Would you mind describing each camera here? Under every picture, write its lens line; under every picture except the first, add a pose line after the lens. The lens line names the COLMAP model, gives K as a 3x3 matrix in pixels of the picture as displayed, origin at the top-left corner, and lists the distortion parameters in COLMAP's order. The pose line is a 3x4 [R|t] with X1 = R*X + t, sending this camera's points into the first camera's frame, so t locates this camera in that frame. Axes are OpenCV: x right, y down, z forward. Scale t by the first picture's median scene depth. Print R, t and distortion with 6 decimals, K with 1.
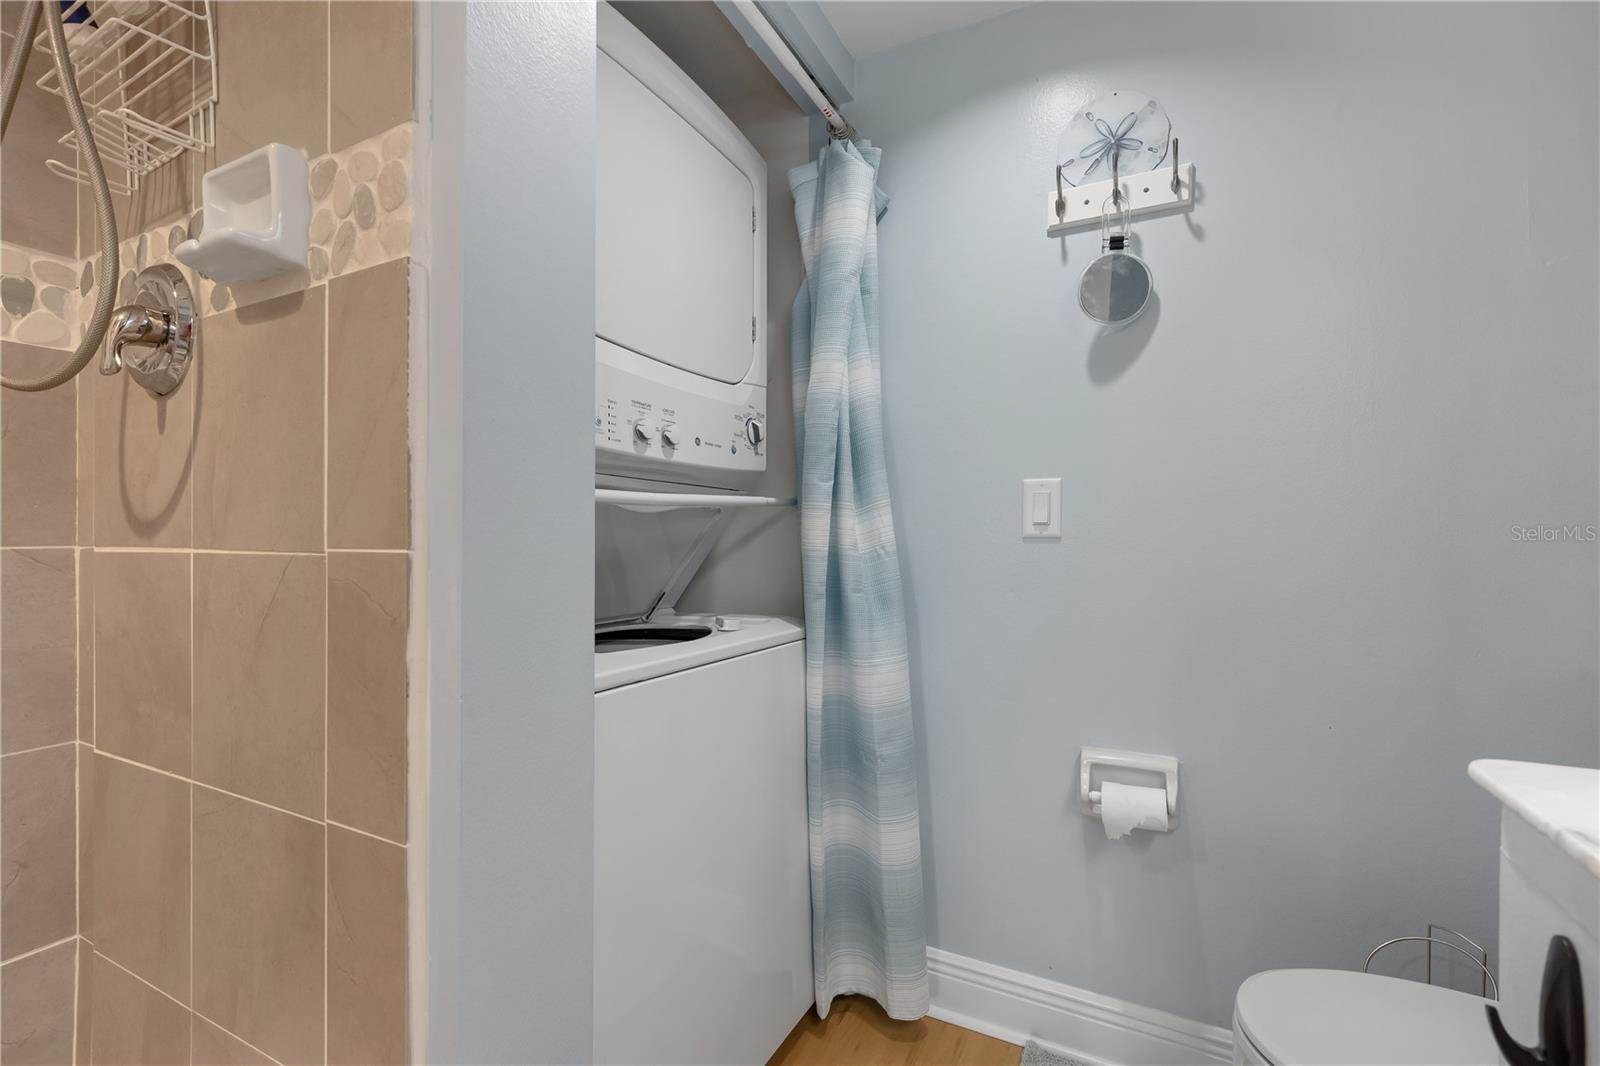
lens RADIAL K [[691.0, 0, 798.9], [0, 691.0, 540.2], [0, 0, 1]] dist [0.001028, 0.000322]
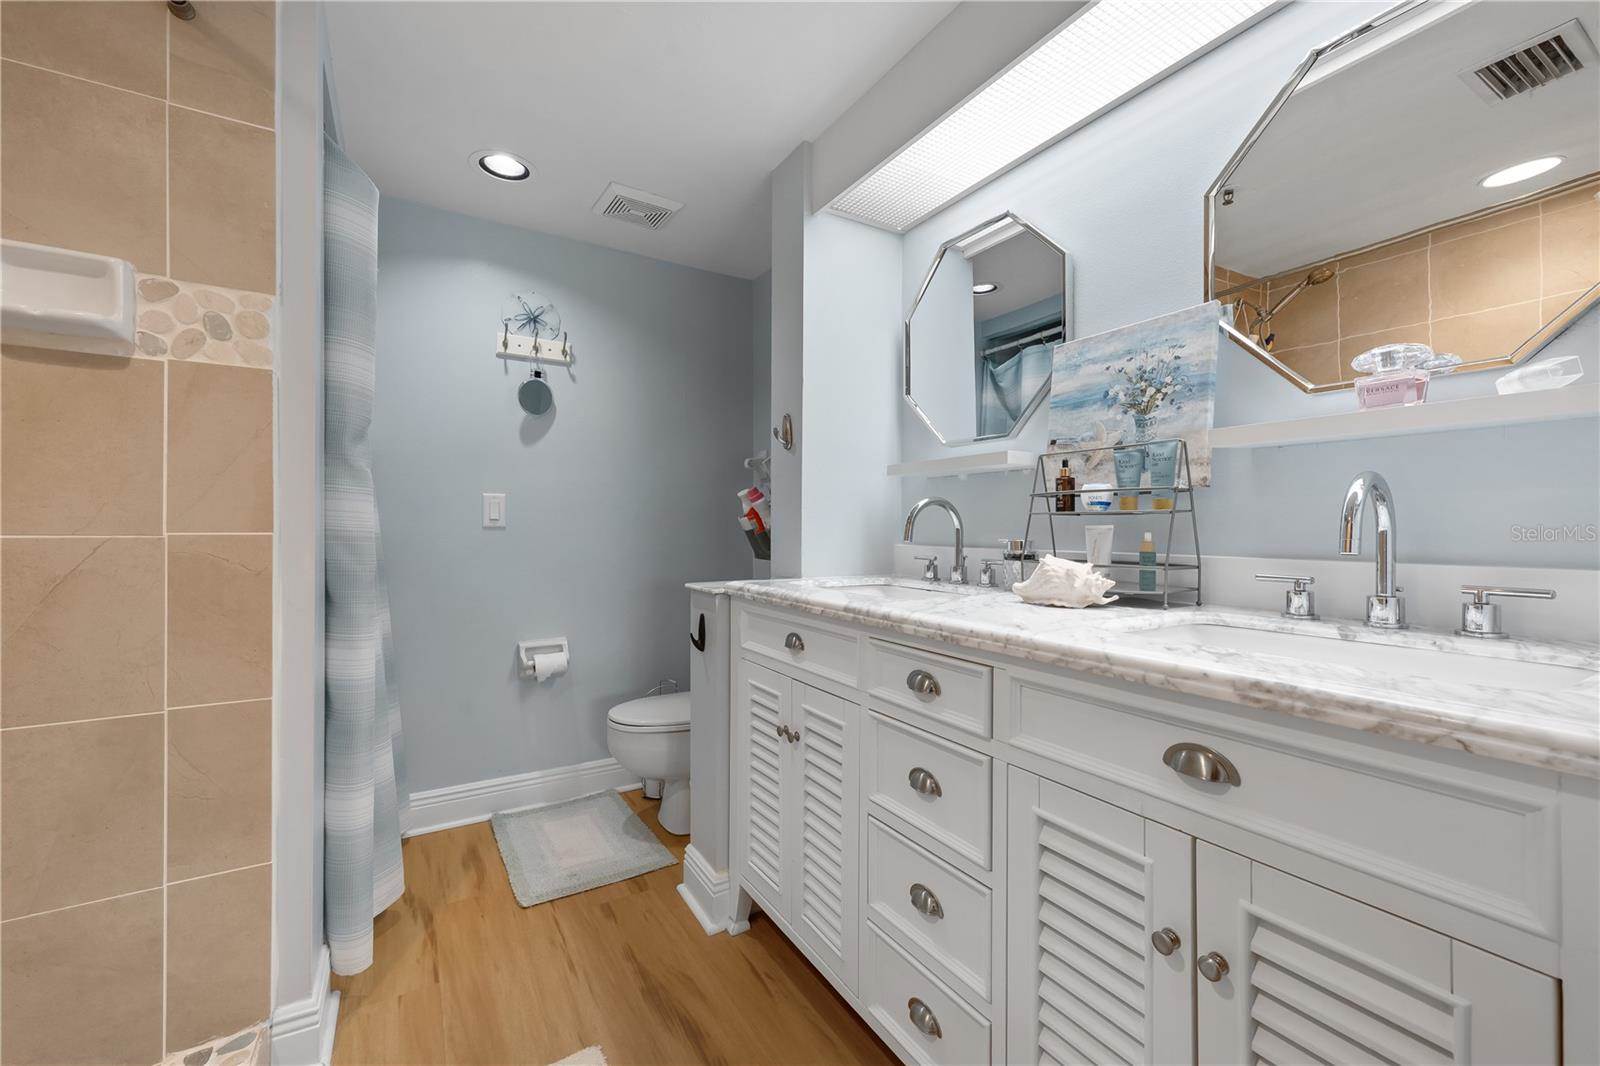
lens RADIAL K [[657.1, 0, 800.0], [0, 657.1, 533.0], [0, 0, 1]] dist [-0.001925, -0.000182]
pose [[0.529595, -0.006387, 0.848226, -0.711697], [0.006441, 0.999973, 0.003507, 0.010039], [-0.848226, 0.003606, 0.529622, -0.590306]]
